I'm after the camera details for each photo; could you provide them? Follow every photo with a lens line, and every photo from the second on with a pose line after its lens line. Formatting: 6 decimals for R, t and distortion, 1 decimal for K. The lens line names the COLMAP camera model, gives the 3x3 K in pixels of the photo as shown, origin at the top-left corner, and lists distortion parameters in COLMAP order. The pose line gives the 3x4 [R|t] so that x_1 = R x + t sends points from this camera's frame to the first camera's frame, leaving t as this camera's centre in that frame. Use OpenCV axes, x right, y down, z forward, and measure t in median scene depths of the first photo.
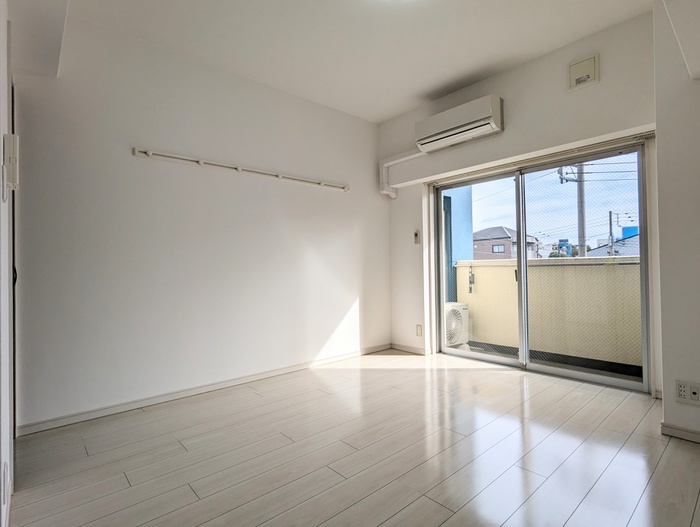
lens RADIAL K [[362.8, 0, 350.8], [0, 362.8, 261.9], [0, 0, 1]] dist [-0.001126, 0.000046]
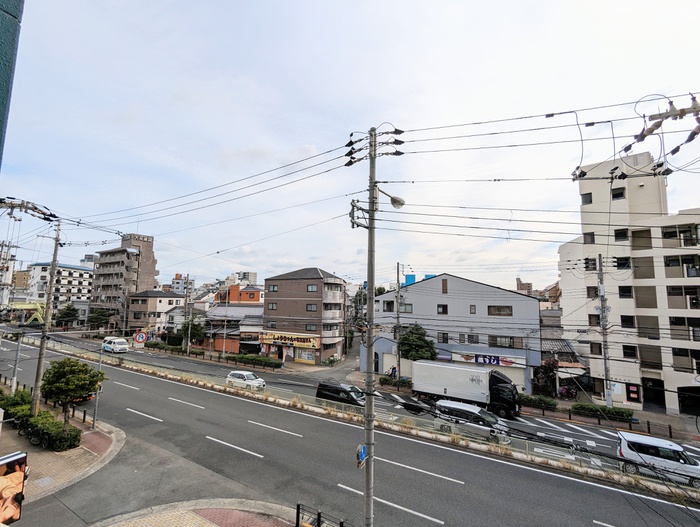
lens RADIAL K [[331.7, 0, 351.4], [0, 331.7, 262.2], [0, 0, 1]] dist [-0.000091, 0.002517]
pose [[0.884458, 0.080959, 0.459544, 0.215637], [-0.035089, 0.993585, -0.107508, -0.047903], [-0.465299, 0.078961, 0.881624, 0.299951]]
